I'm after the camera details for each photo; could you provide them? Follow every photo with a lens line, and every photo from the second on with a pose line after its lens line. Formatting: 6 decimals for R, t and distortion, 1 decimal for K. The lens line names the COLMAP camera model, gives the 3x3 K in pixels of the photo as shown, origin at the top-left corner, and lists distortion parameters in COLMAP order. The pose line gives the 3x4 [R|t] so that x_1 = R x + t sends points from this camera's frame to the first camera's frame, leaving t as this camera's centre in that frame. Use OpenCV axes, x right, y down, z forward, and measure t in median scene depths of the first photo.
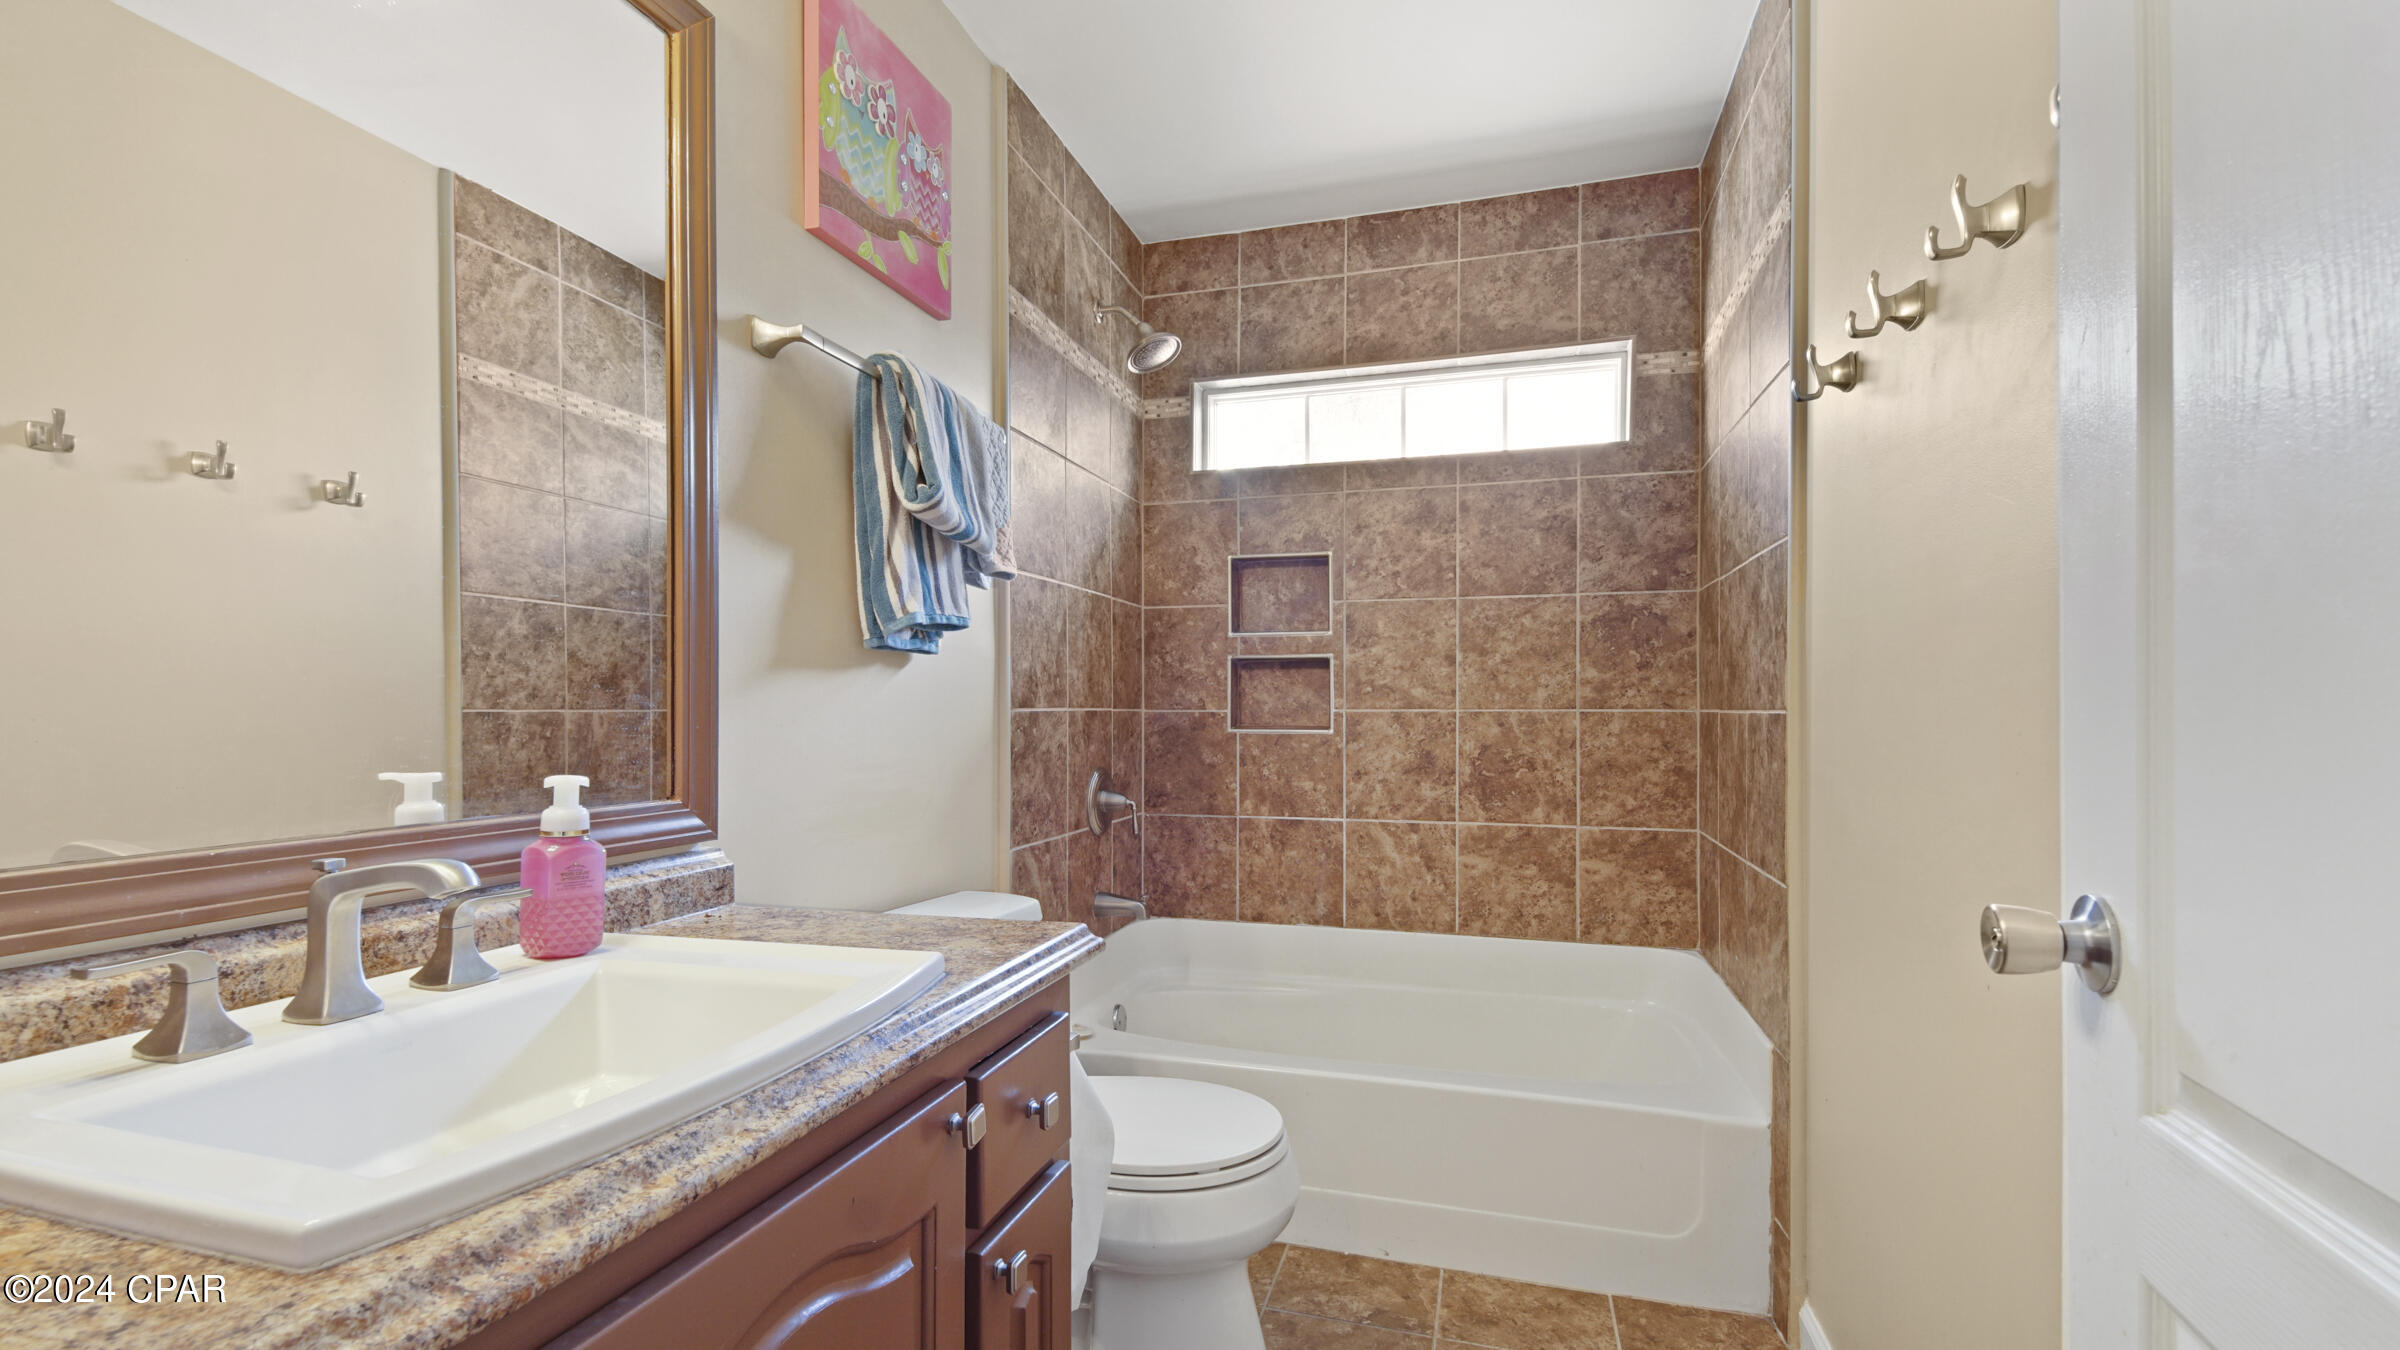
lens RADIAL K [[1107.9, 0, 1177.5], [0, 1107.9, 724.3], [0, 0, 1]] dist [0.013606, -0.000652]
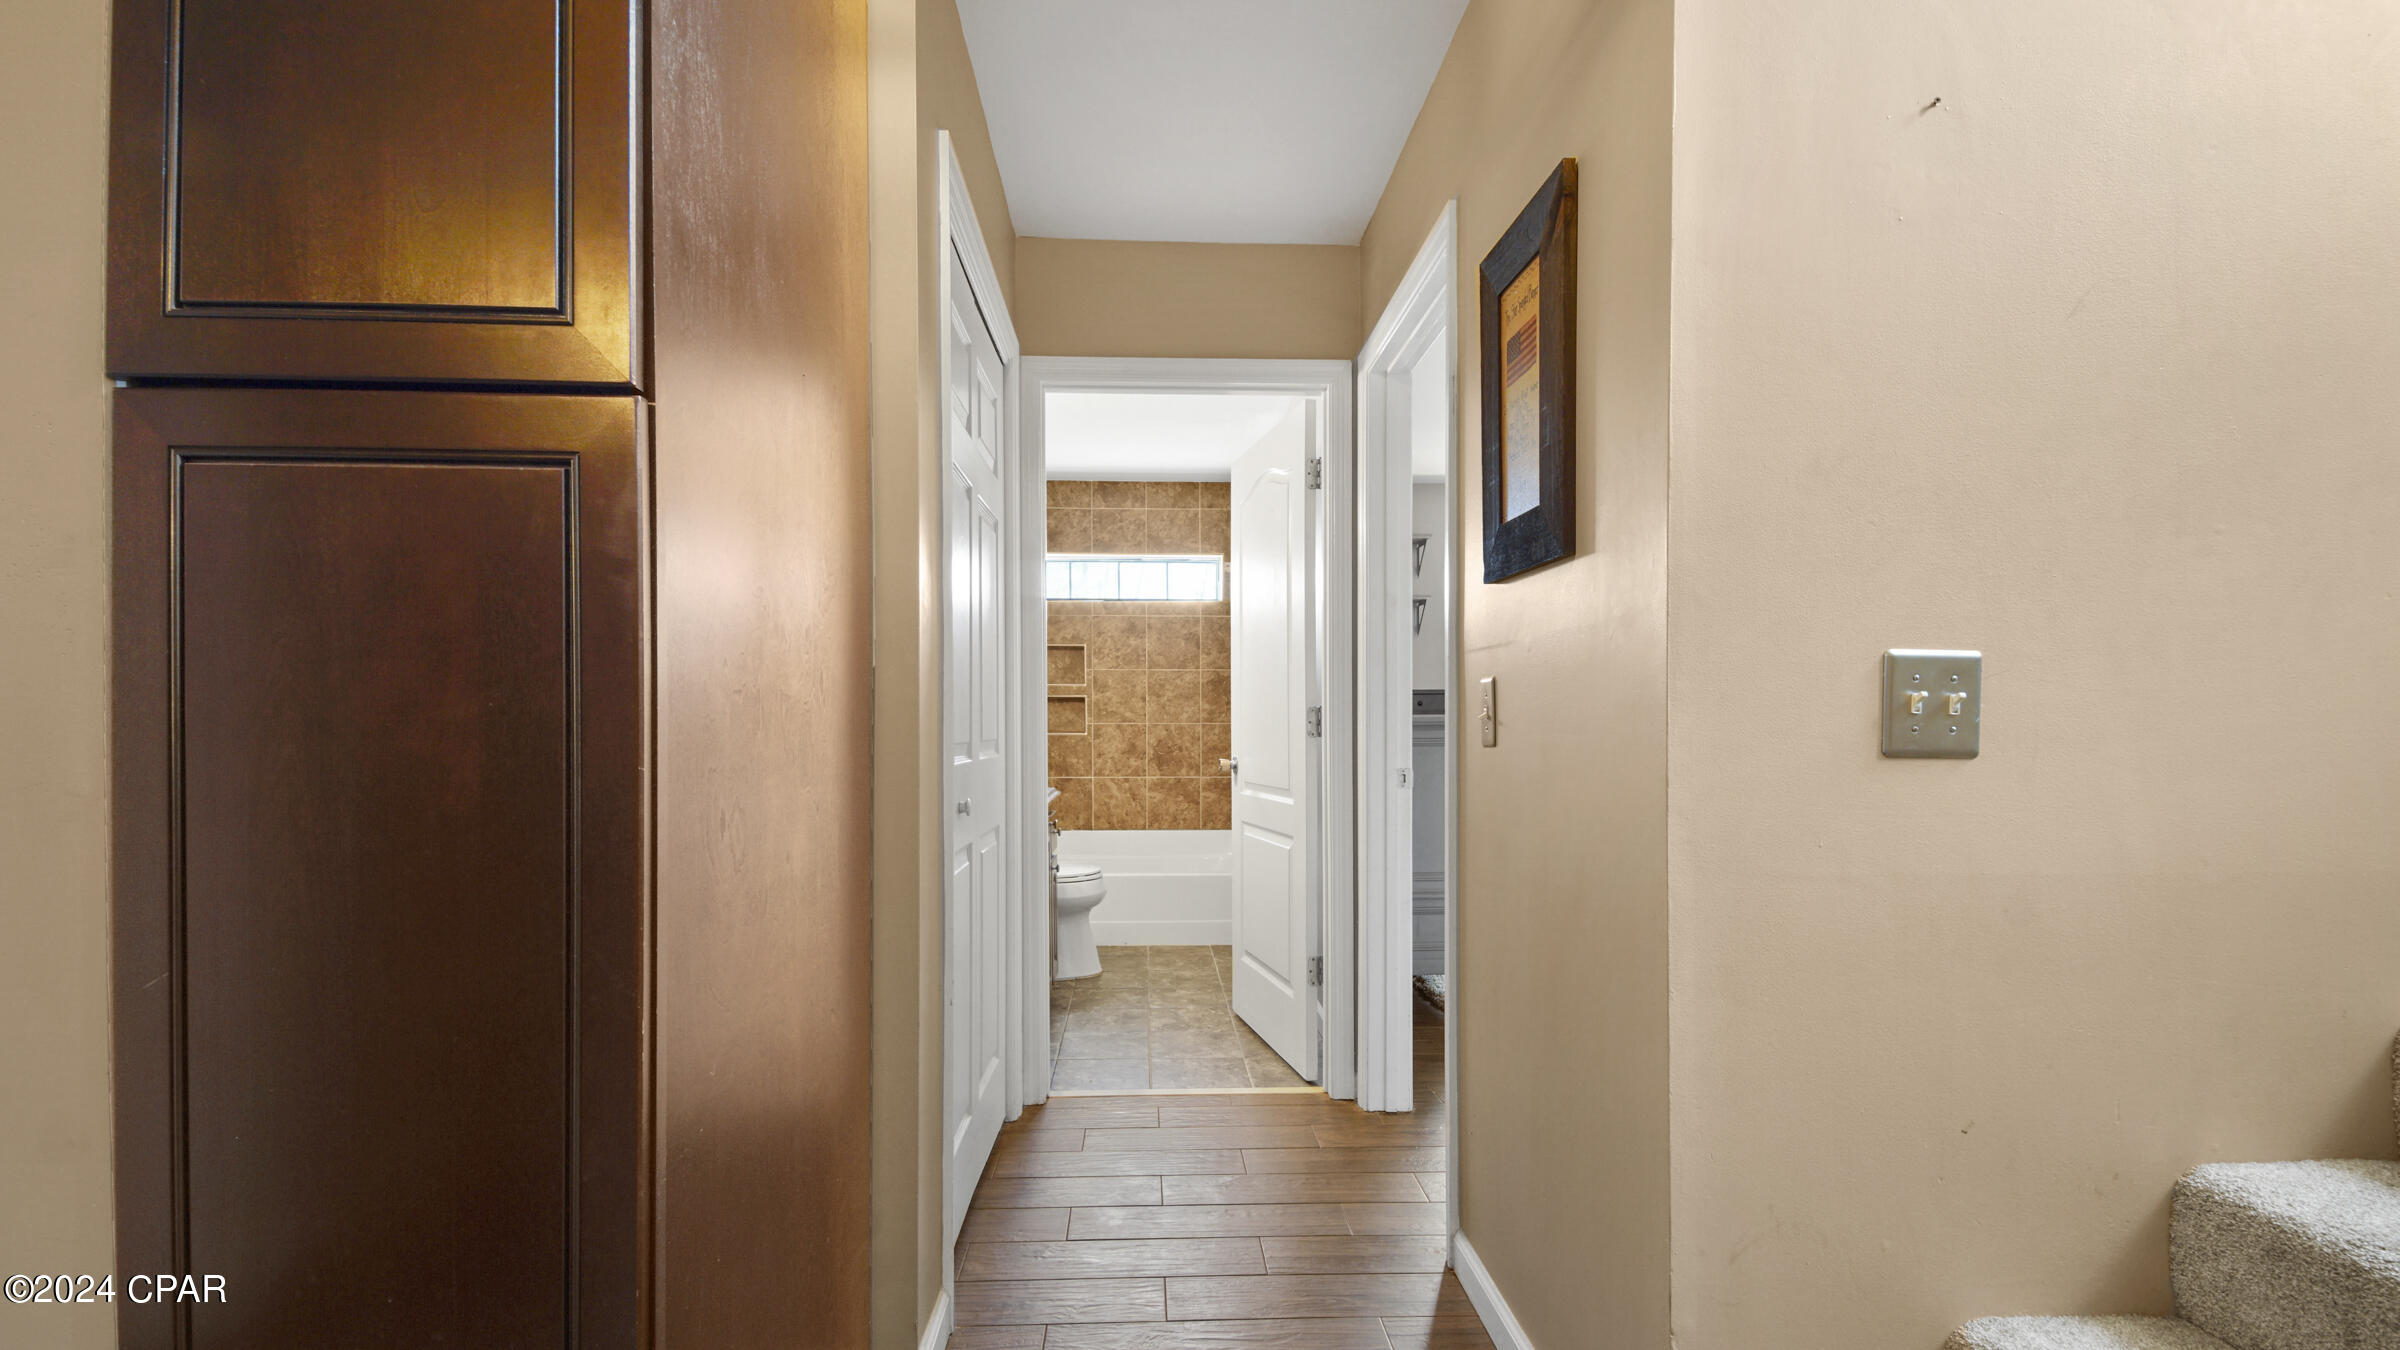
lens RADIAL K [[1107.9, 0, 1199.7], [0, 1107.9, 696.9], [0, 0, 1]] dist [0.013606, -0.000652]
pose [[0.946368, 0.004743, 0.323056, -0.326639], [0.004984, 0.999559, -0.029276, -0.000715], [-0.323053, 0.029315, 0.945927, -1.005349]]
